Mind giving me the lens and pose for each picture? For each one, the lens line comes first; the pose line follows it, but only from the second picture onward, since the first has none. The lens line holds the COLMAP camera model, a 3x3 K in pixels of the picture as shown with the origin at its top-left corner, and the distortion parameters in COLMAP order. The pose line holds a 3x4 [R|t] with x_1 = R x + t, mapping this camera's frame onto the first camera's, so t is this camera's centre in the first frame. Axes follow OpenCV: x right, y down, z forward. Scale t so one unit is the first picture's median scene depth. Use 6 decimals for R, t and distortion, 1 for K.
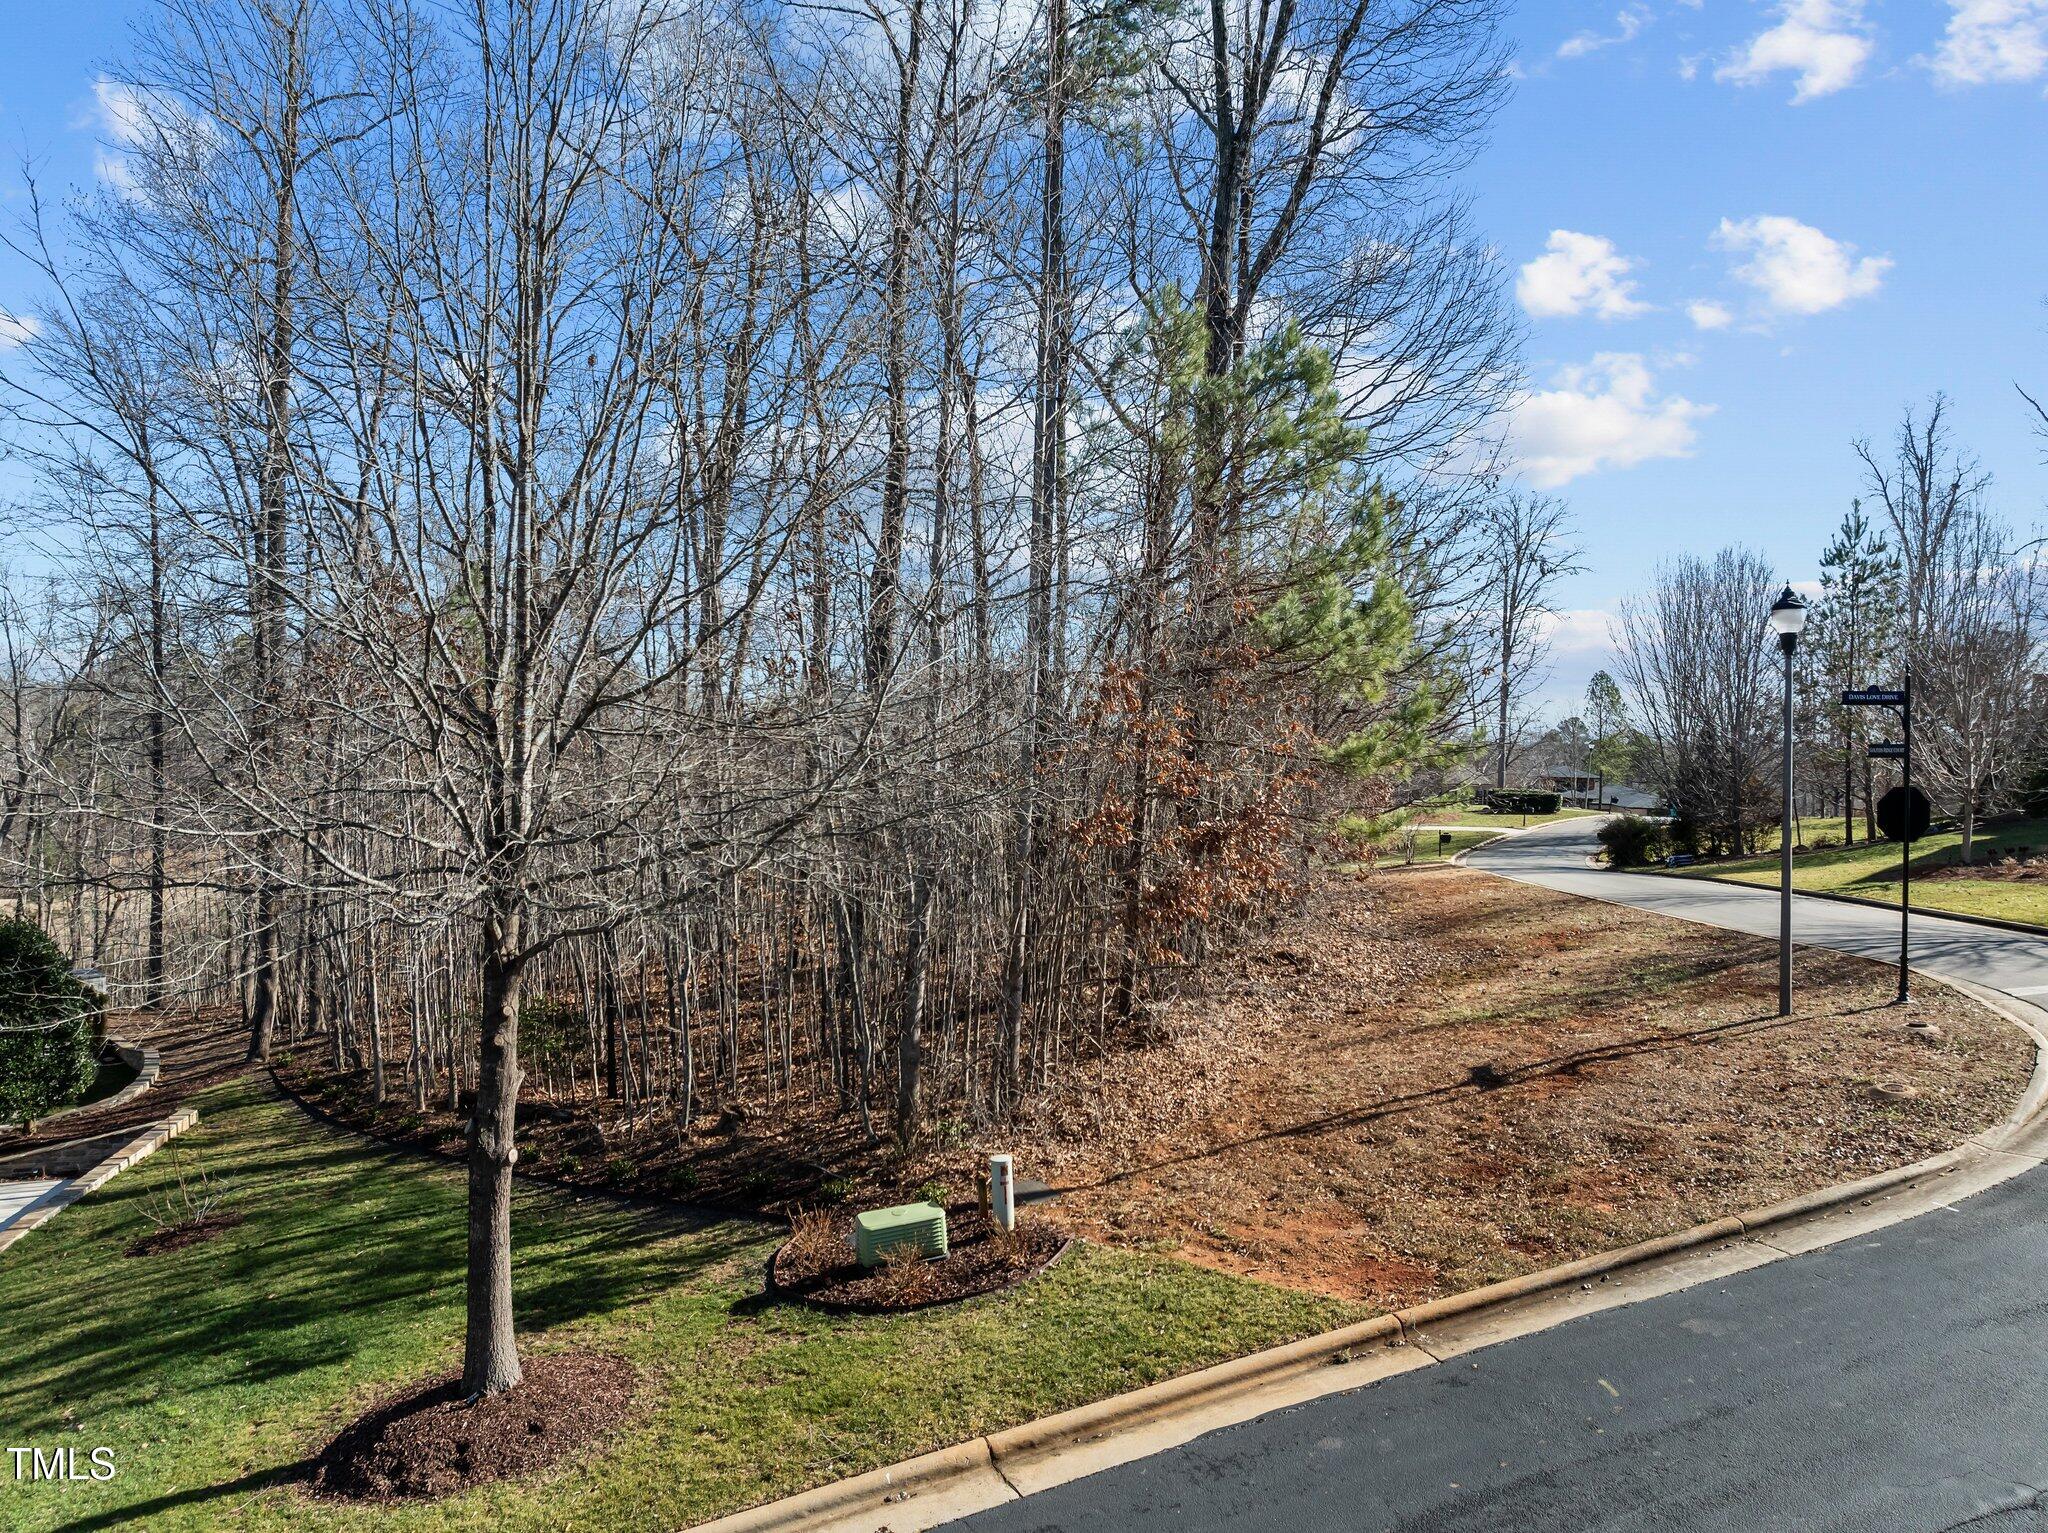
lens RADIAL K [[1424.5, 0, 1024.0], [0, 1424.5, 761.8], [0, 0, 1]] dist [-0.033878, -0.004844]
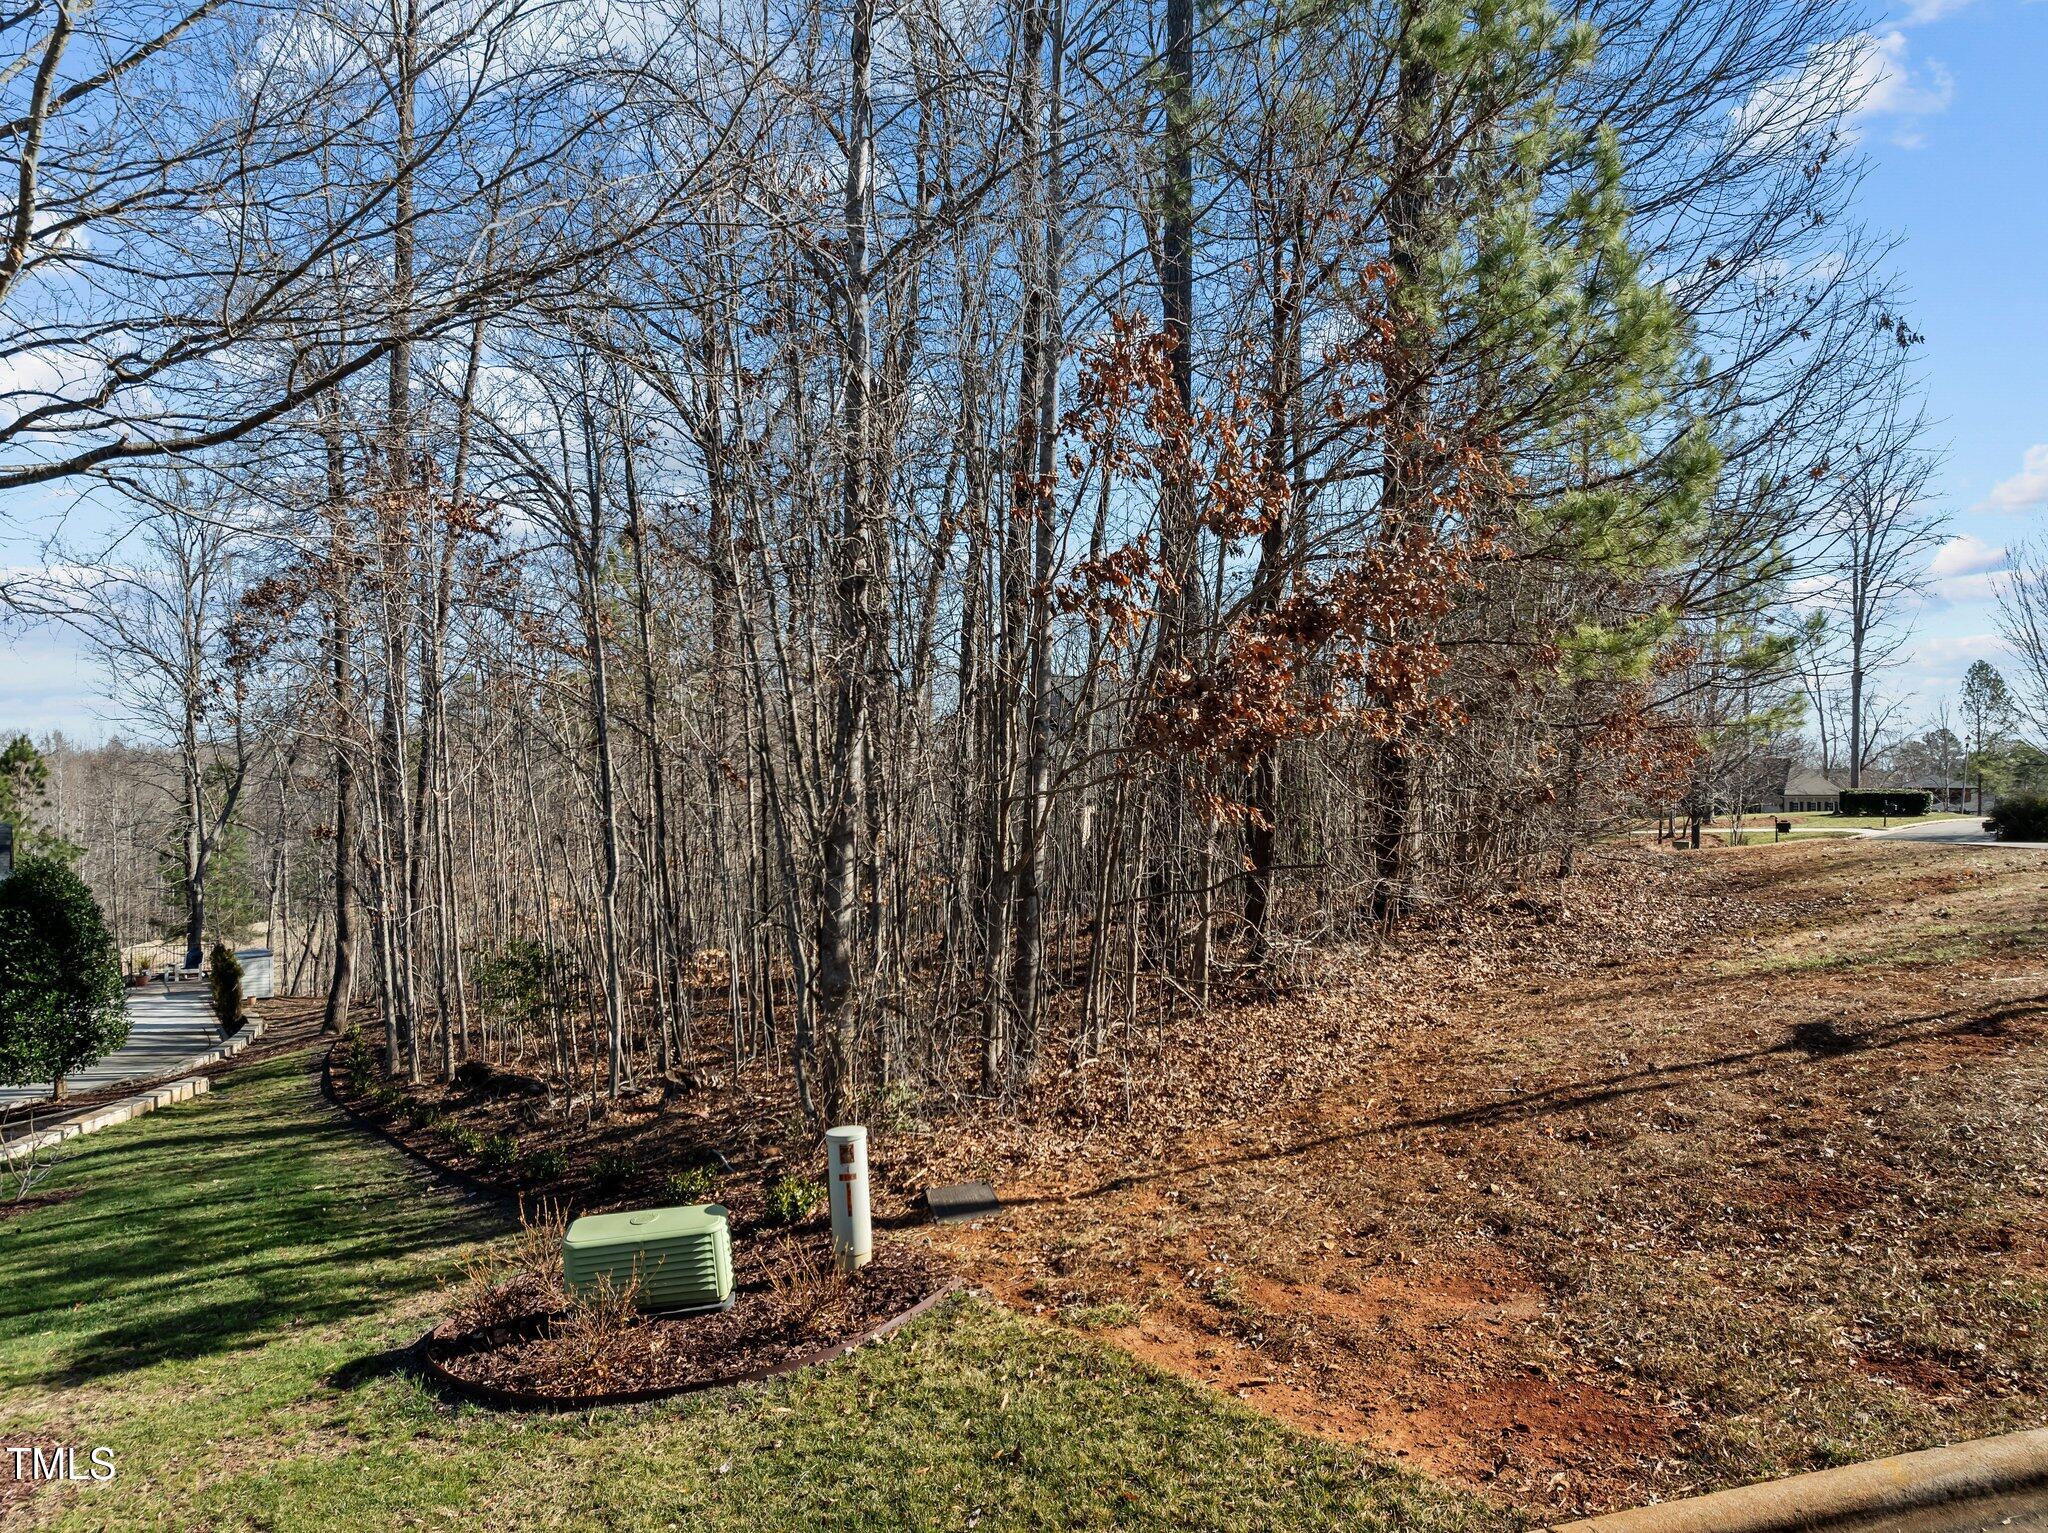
lens RADIAL K [[1432.3, 0, 1019.4], [0, 1432.3, 766.3], [0, 0, 1]] dist [-0.052228, 0.020957]
pose [[0.977733, -0.015487, -0.209282, 0.143733], [0.011466, 0.999726, -0.020411, 0.131011], [0.209541, 0.017557, 0.977642, 0.414420]]
